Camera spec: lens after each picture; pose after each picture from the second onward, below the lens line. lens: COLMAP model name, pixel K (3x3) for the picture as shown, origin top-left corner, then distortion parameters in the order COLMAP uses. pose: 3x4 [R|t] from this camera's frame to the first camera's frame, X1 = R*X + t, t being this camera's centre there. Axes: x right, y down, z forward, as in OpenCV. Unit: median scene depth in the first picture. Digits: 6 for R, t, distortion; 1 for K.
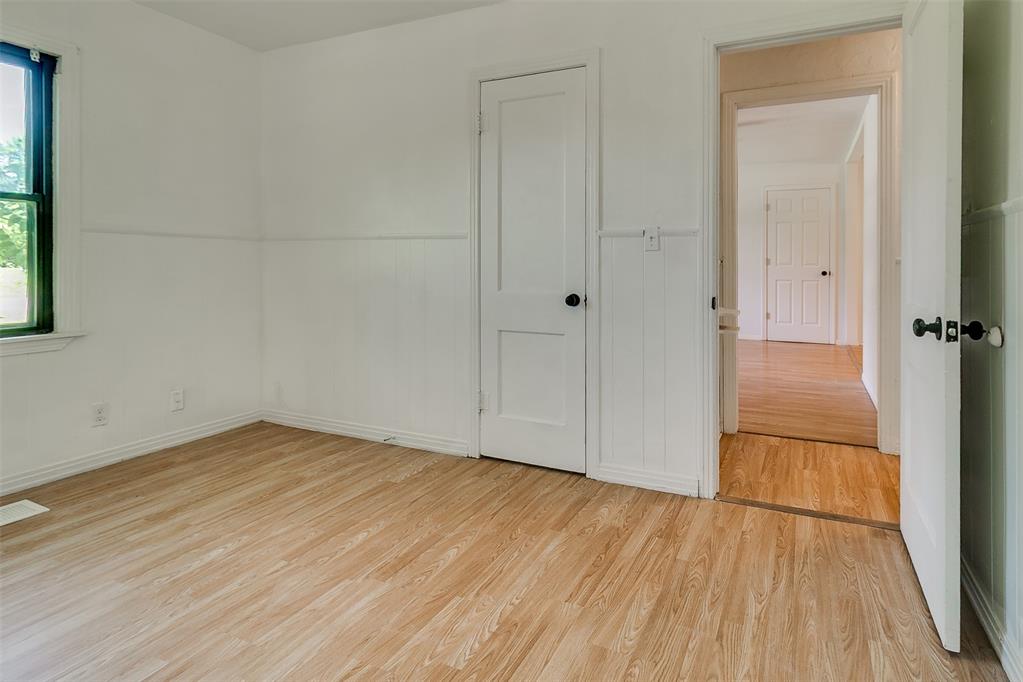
lens RADIAL K [[565.9, 0, 536.3], [0, 565.9, 258.2], [0, 0, 1]] dist [0.005230, 0.001275]
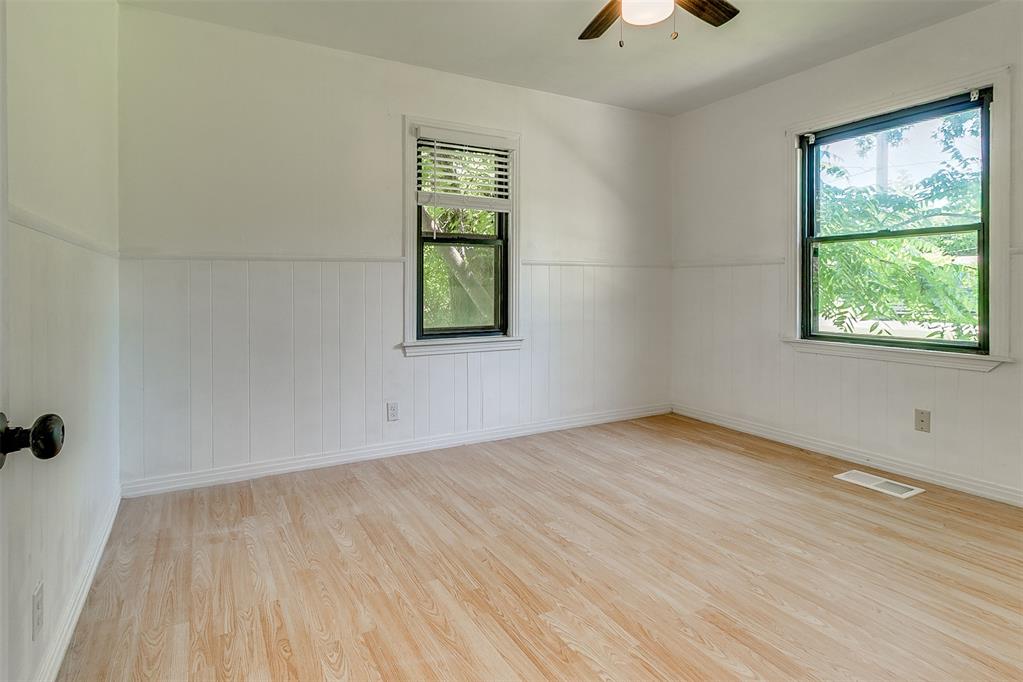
lens RADIAL K [[550.9, 0, 519.2], [0, 550.9, 283.9], [0, 0, 1]] dist [0.004282, 0.000474]
pose [[-0.570522, -0.008466, -0.821239, 0.680714], [0.009335, 0.999815, -0.016791, 0.015938], [0.821229, -0.017246, -0.570338, 1.279360]]
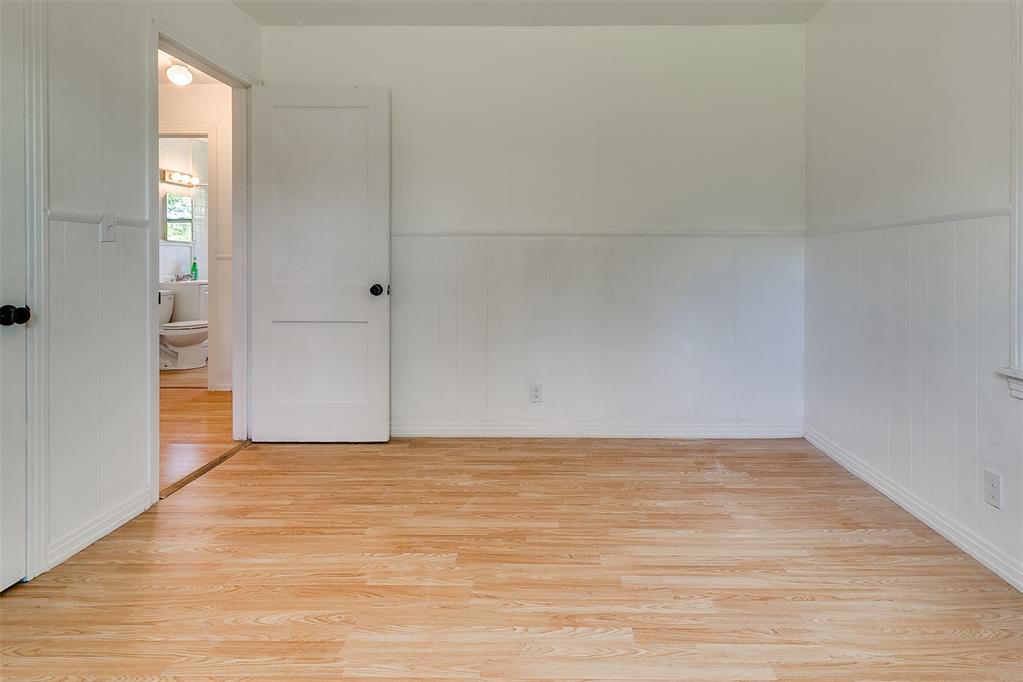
lens RADIAL K [[539.1, 0, 556.5], [0, 539.1, 336.8], [0, 0, 1]] dist [0.004376, 0.000330]
pose [[-0.431314, -0.136264, 0.891852, -1.044078], [-0.017274, 0.989595, 0.142843, -0.001935], [-0.902037, 0.046204, -0.429180, 1.019962]]
